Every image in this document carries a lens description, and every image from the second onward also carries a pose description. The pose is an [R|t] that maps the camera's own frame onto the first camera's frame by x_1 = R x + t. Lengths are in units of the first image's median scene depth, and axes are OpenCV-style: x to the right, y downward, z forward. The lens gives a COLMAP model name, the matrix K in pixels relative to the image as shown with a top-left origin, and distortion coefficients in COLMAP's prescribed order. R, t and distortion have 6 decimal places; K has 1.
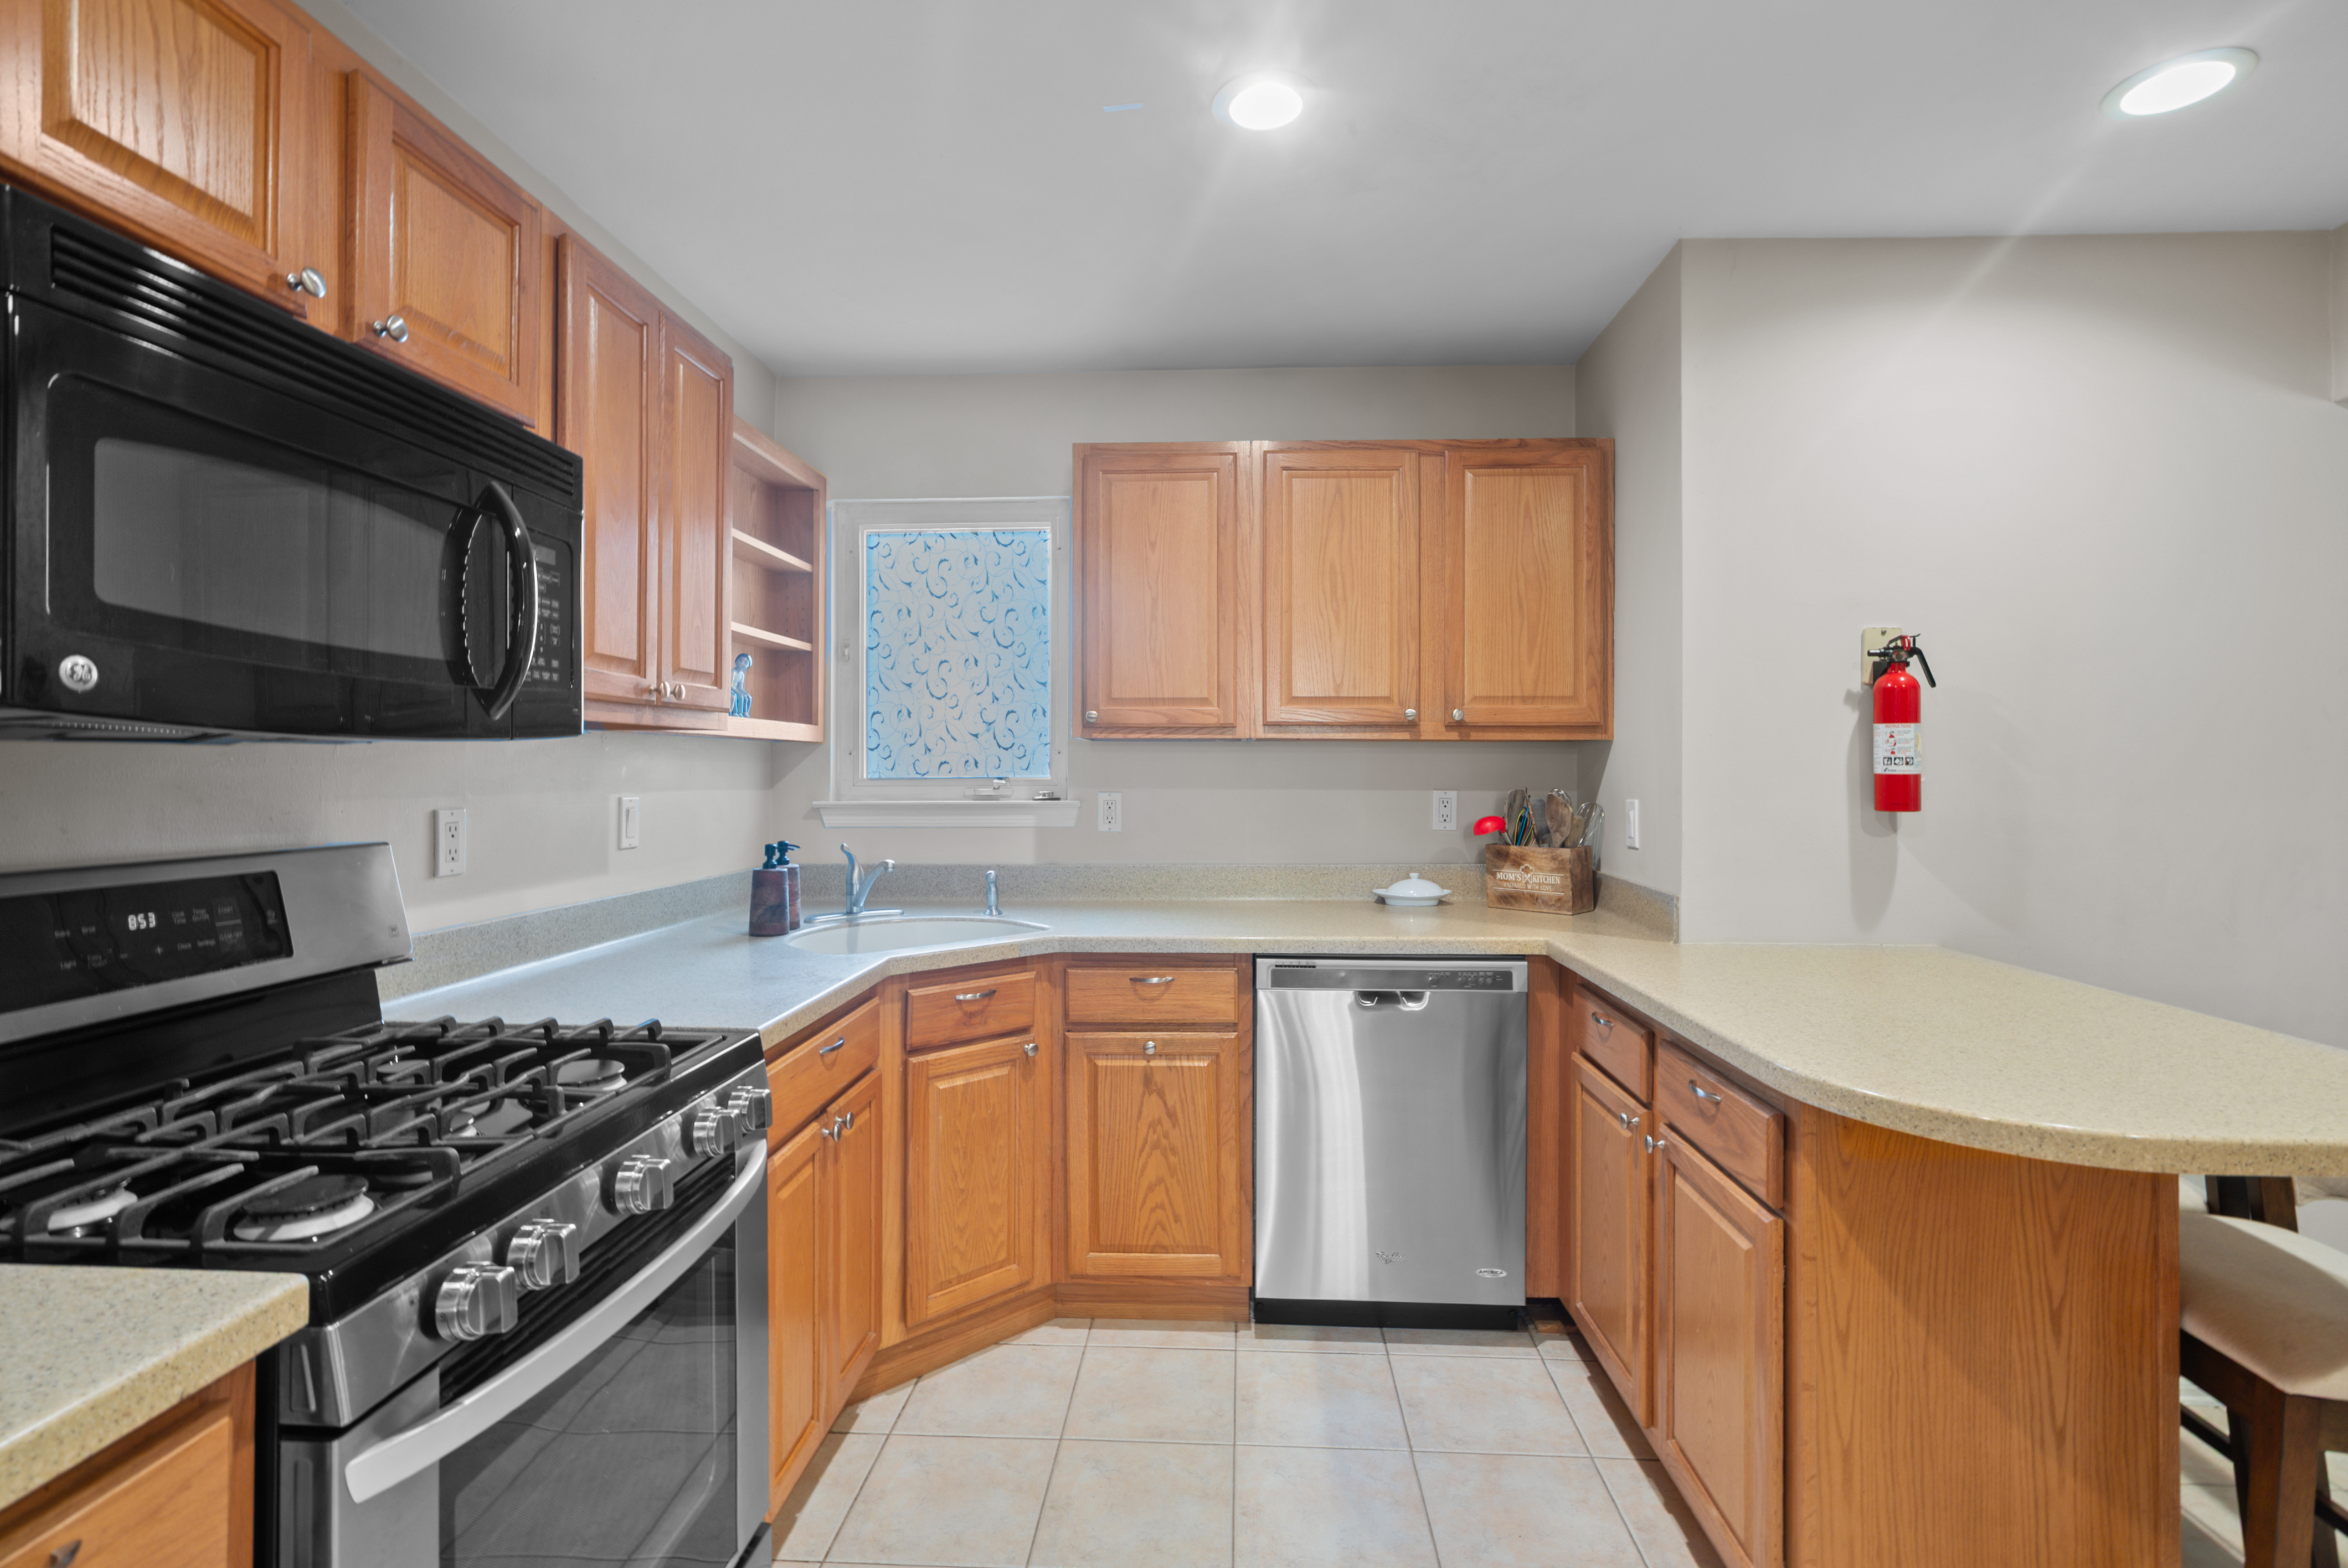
lens RADIAL K [[1096.1, 0, 1183.6], [0, 1096.1, 770.7], [0, 0, 1]] dist [-0.004908, 0.004202]
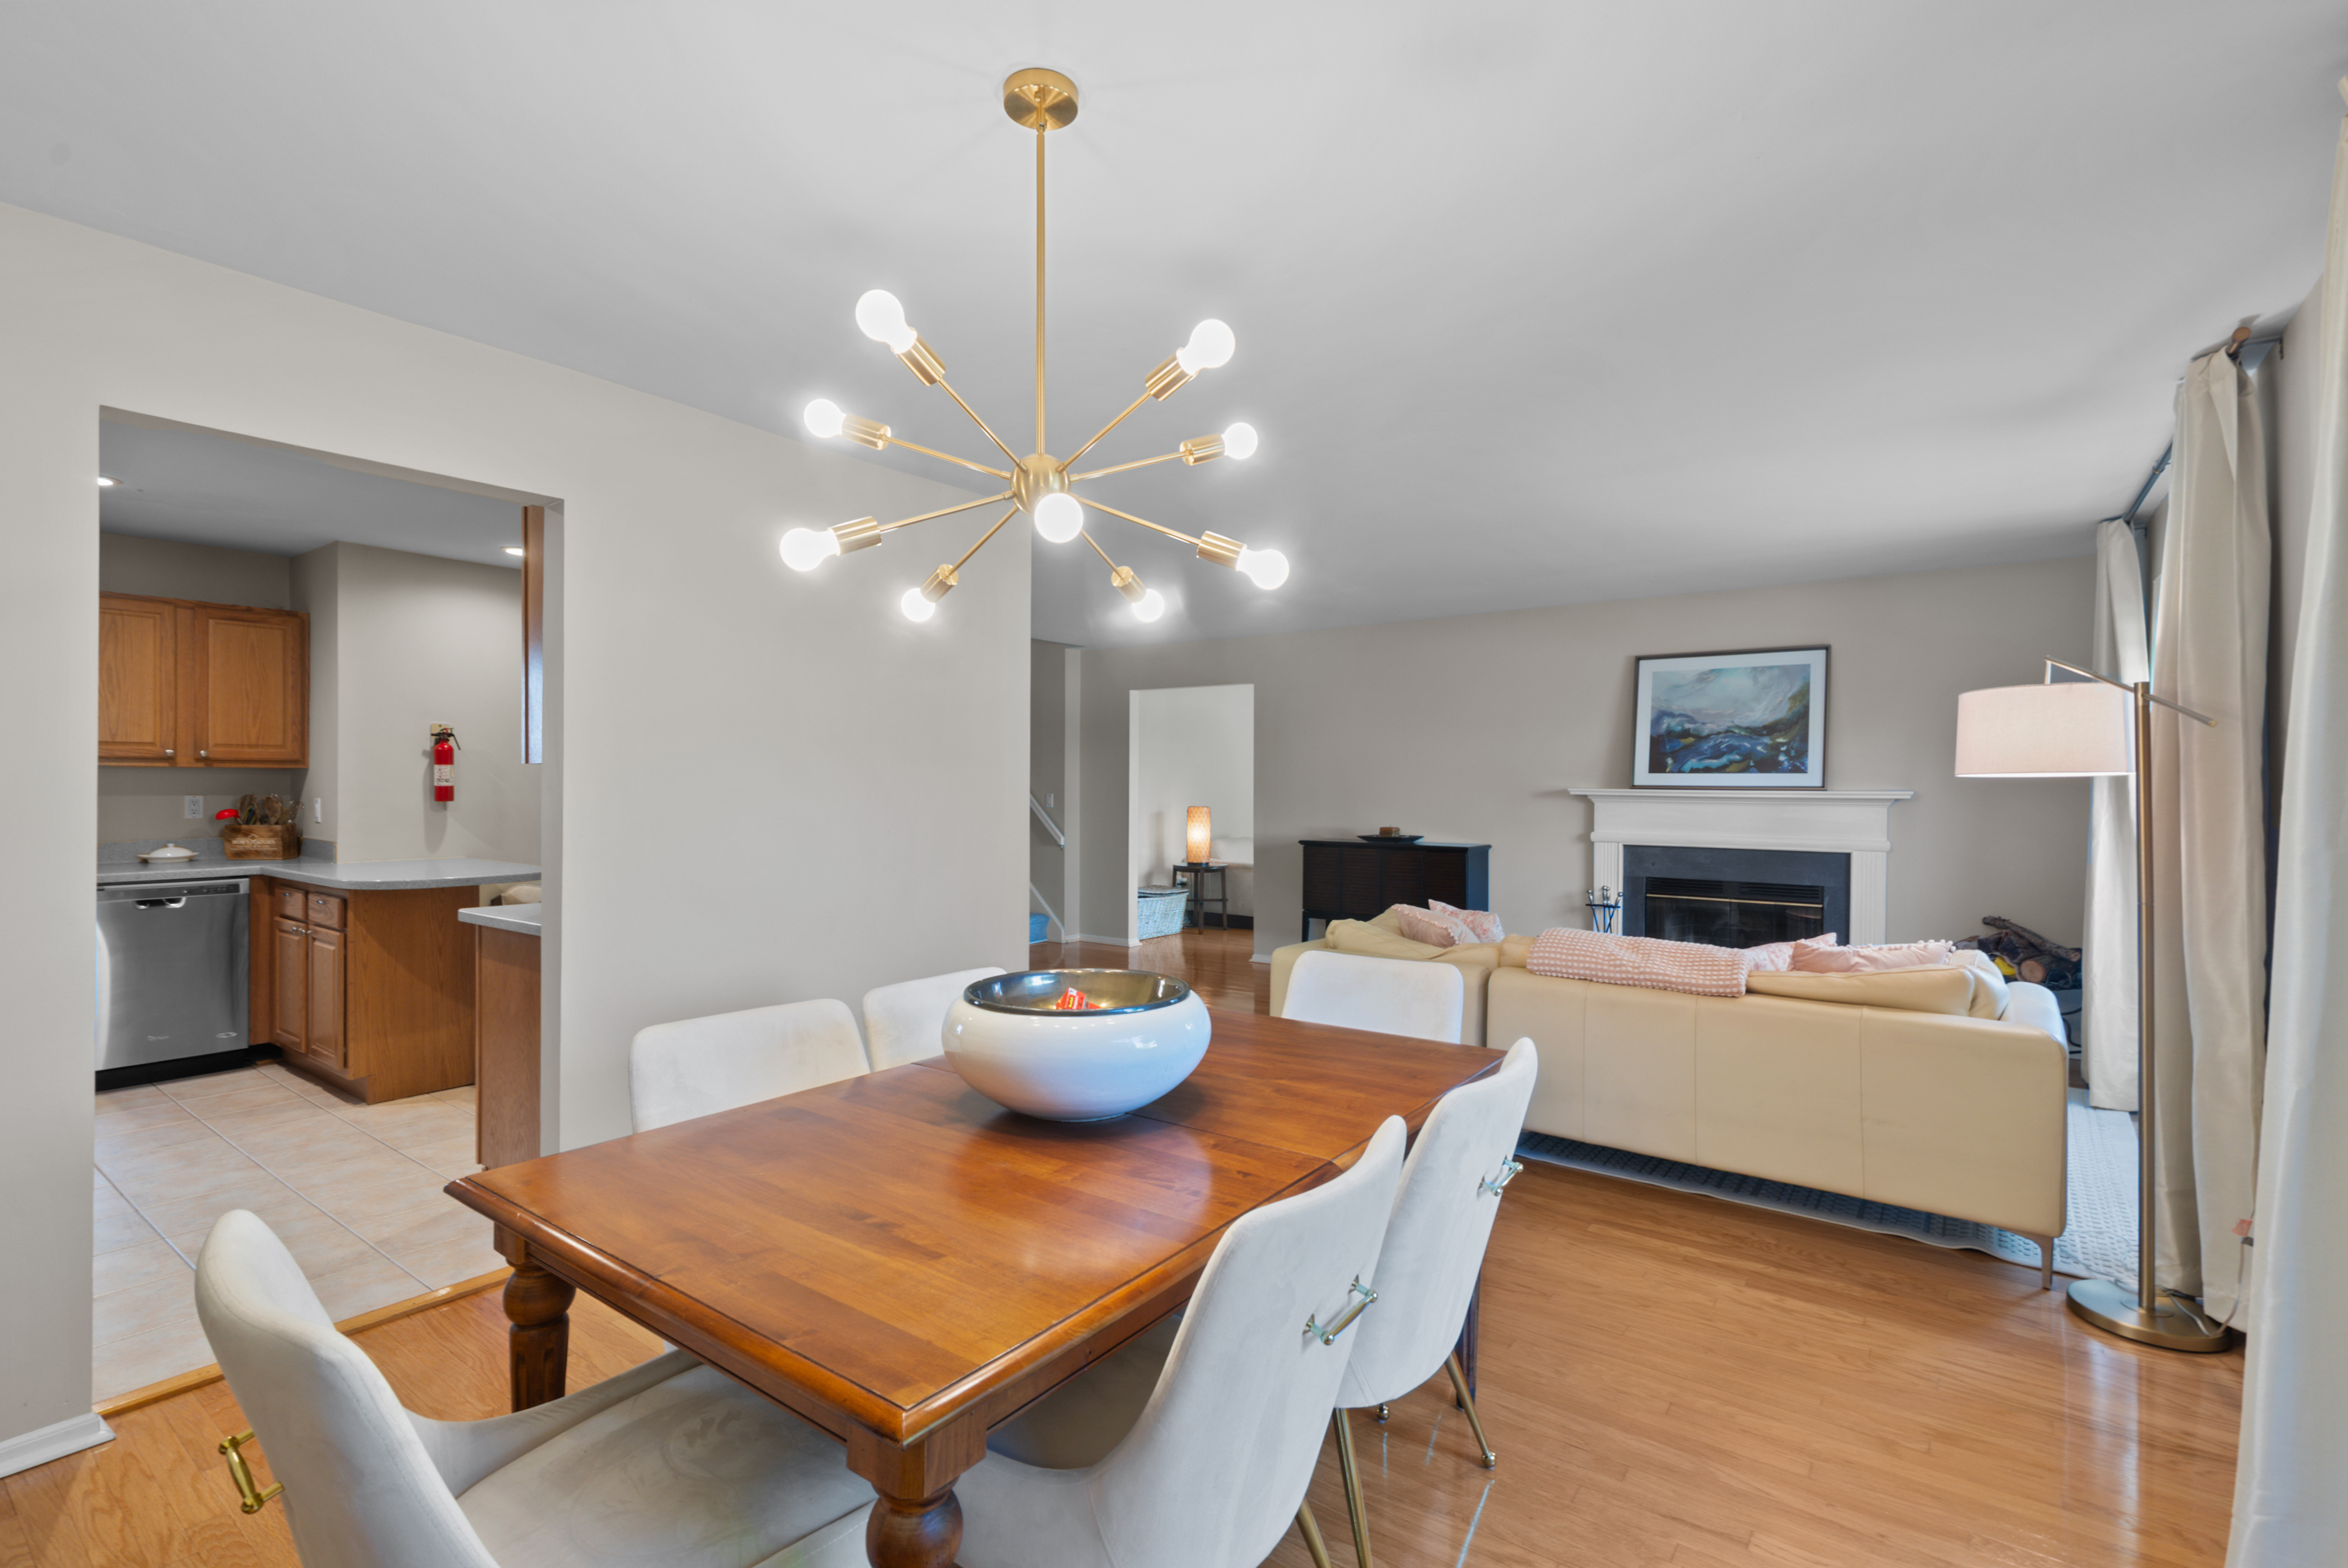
lens RADIAL K [[1096.1, 0, 1189.4], [0, 1096.1, 784.3], [0, 0, 1]] dist [-0.004908, 0.004202]
pose [[0.557734, -0.002945, 0.830015, -0.355392], [-0.003700, 0.999975, 0.006034, -0.017323], [-0.830012, -0.006436, 0.557709, -1.407597]]
